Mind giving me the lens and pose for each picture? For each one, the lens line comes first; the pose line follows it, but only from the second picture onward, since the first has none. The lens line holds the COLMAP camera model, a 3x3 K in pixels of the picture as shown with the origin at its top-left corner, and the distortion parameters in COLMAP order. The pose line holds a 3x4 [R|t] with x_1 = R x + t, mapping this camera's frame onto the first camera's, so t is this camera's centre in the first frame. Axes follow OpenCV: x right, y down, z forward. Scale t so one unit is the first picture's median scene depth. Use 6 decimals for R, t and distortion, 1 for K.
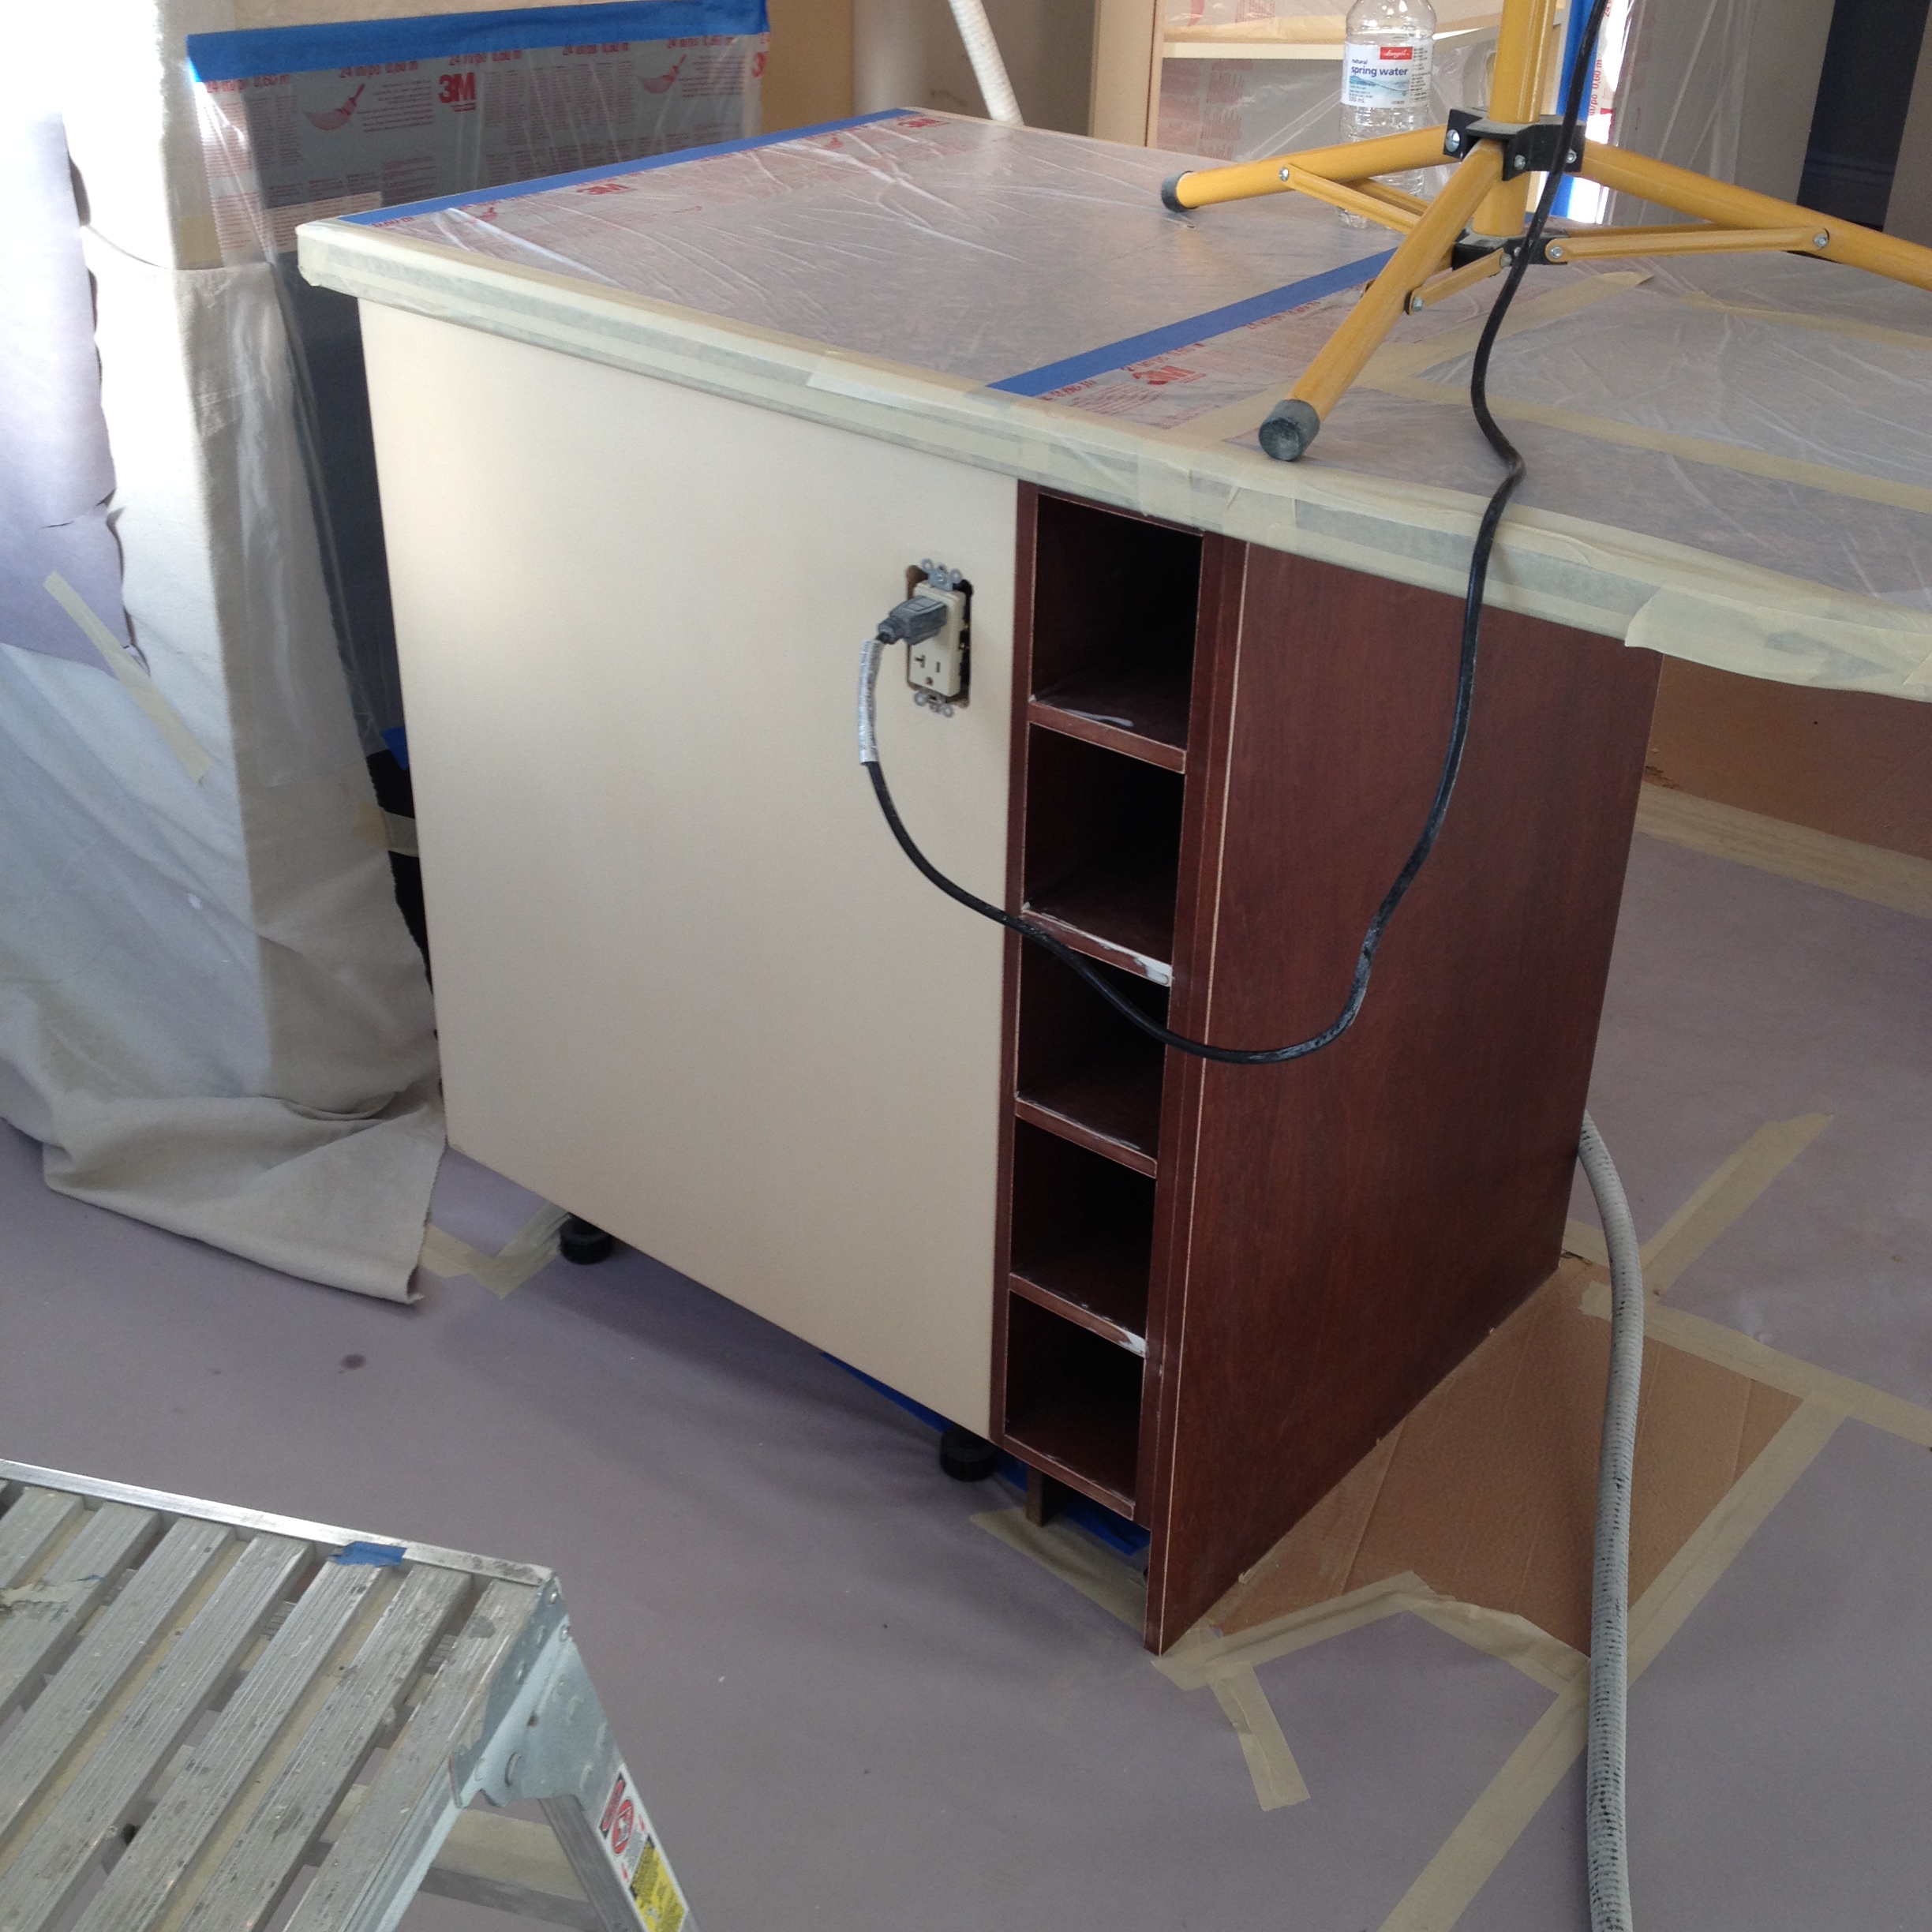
lens RADIAL K [[2425.3, 0, 948.9], [0, 2425.3, 970.3], [0, 0, 1]] dist [0.058230, 0.000000]
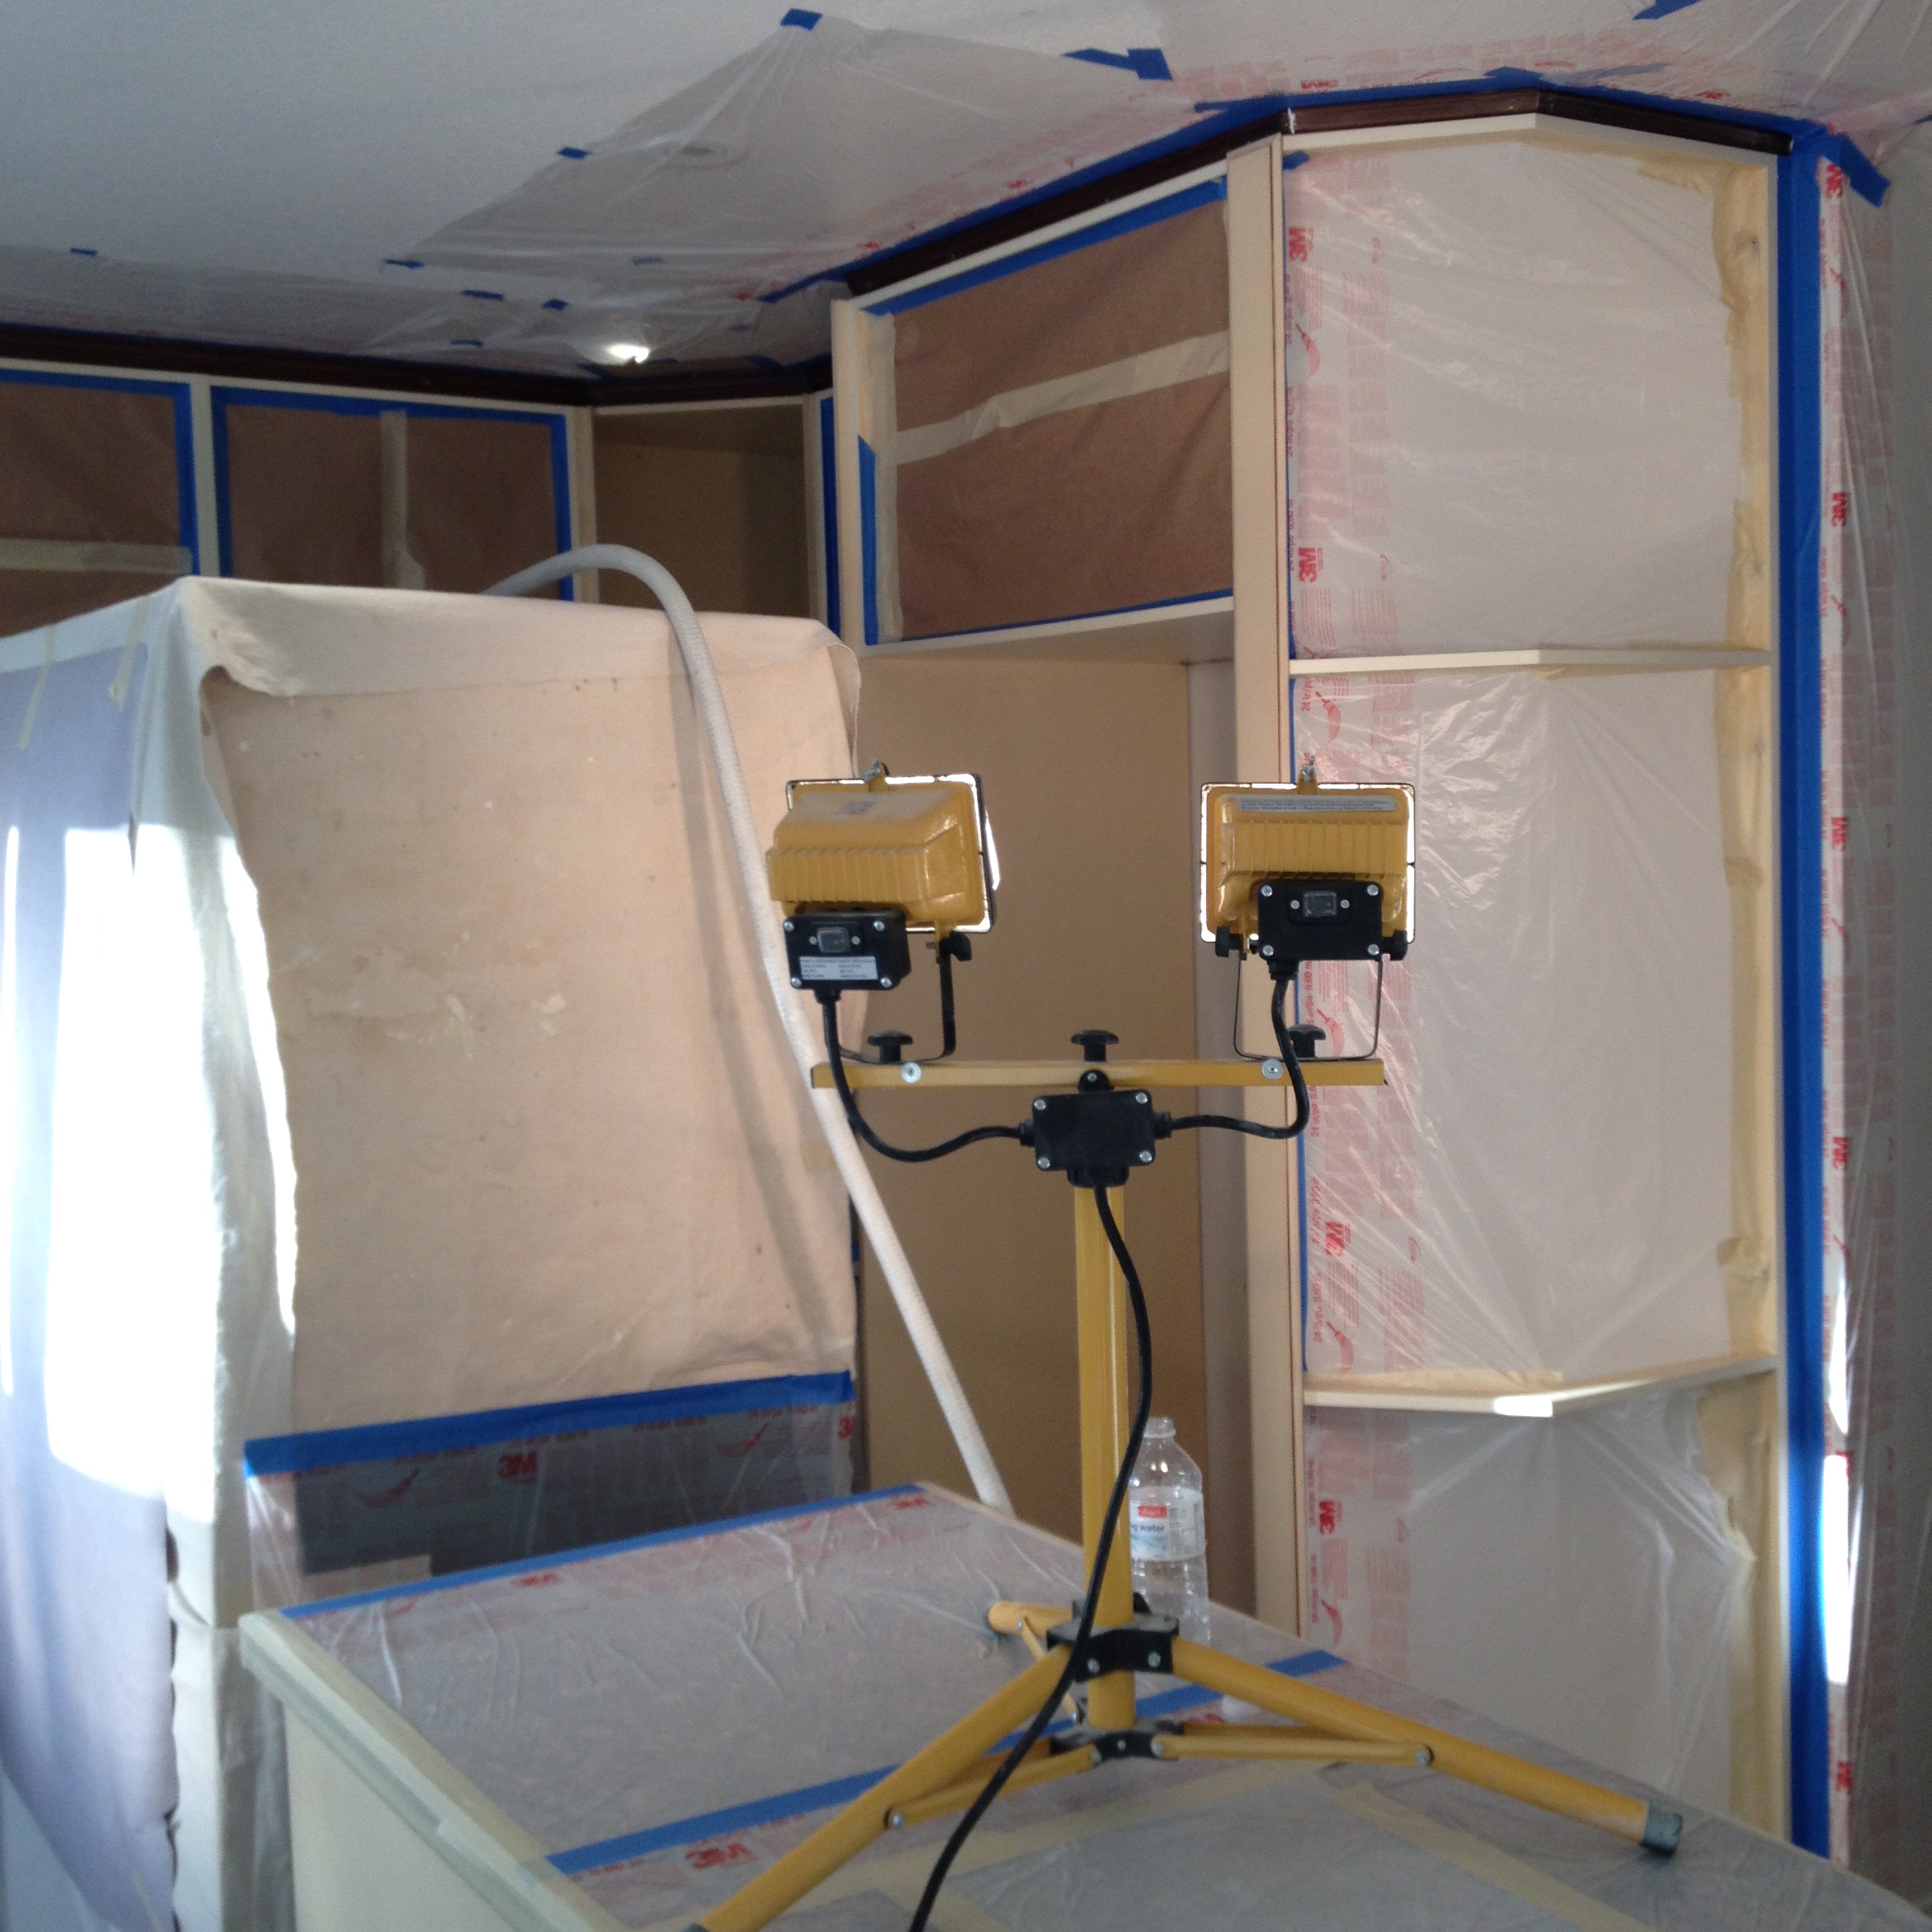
lens RADIAL K [[2425.3, 0, 953.3], [0, 2425.3, 983.1], [0, 0, 1]] dist [0.058230, 0.000000]
pose [[0.947415, -0.024379, -0.319079, 0.384830], [-0.116330, 0.902641, -0.414374, -0.114842], [0.298116, 0.429702, 0.852340, -0.025833]]
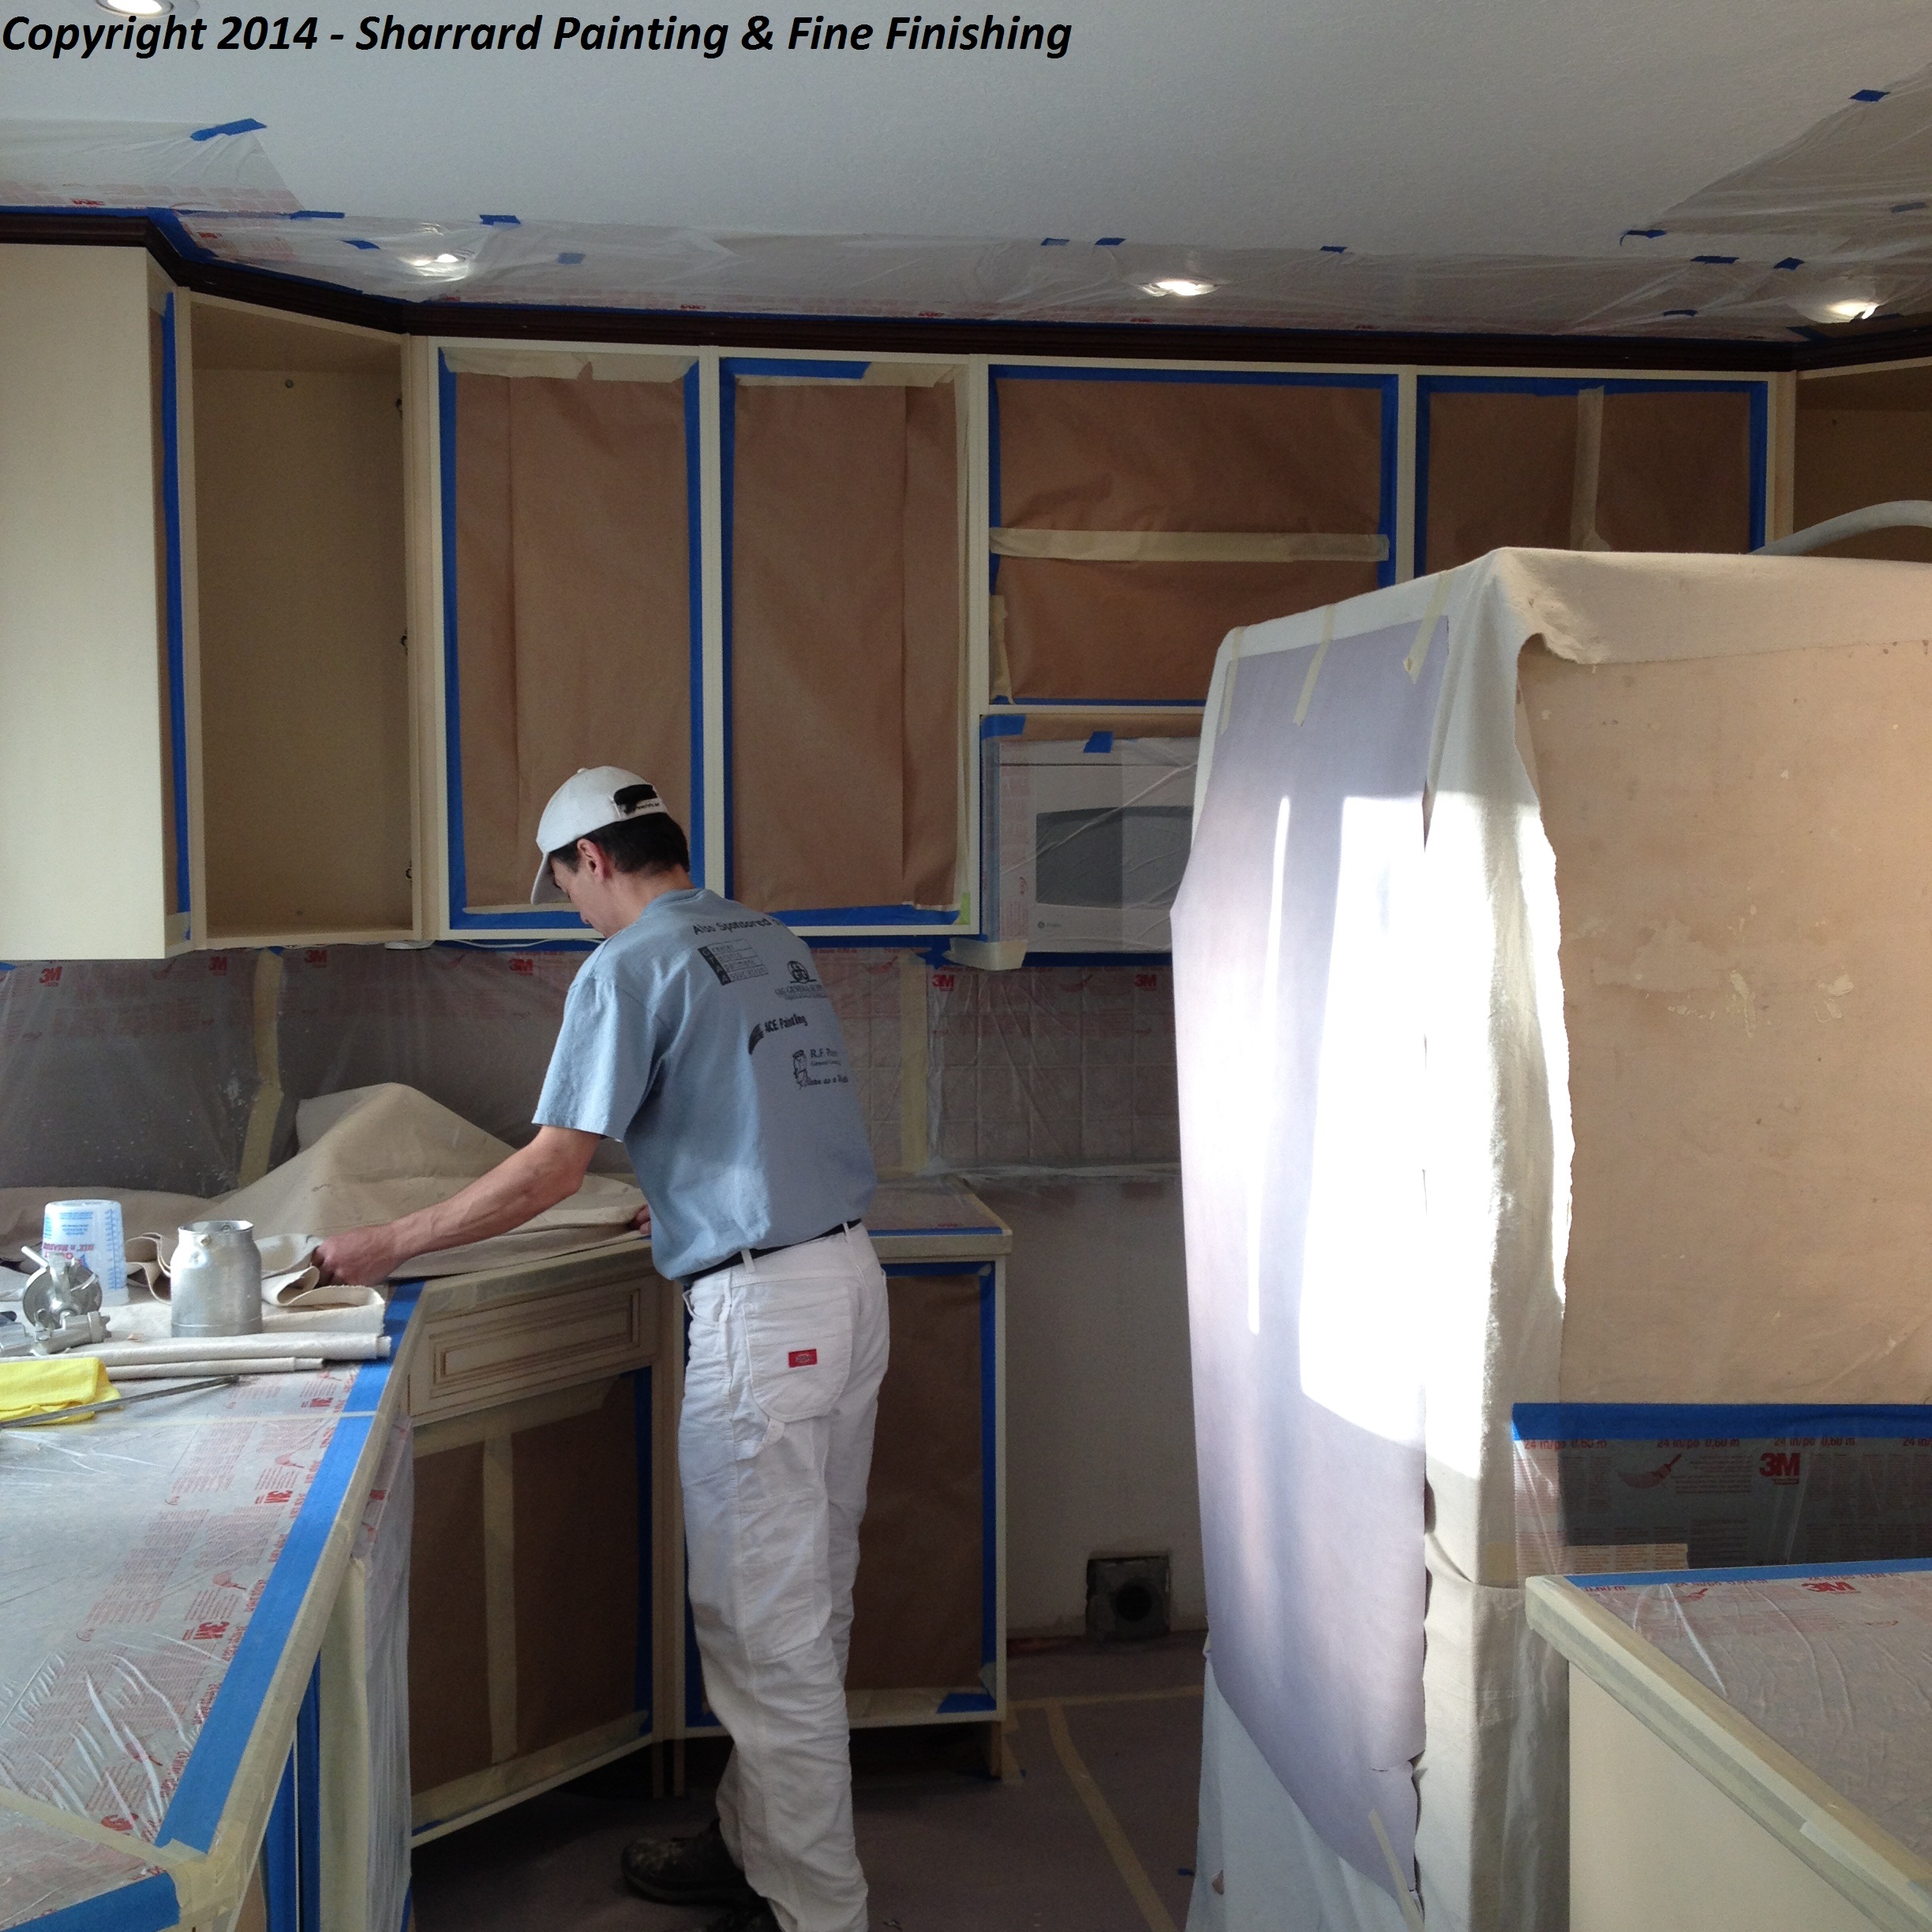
lens RADIAL K [[2425.3, 0, 955.6], [0, 2425.3, 970.0], [0, 0, 1]] dist [0.058230, 0.000000]
pose [[0.739542, 0.011397, -0.673014, 0.279870], [-0.312179, 0.891628, -0.327939, -0.080316], [0.596340, 0.452626, 0.662954, -0.069644]]
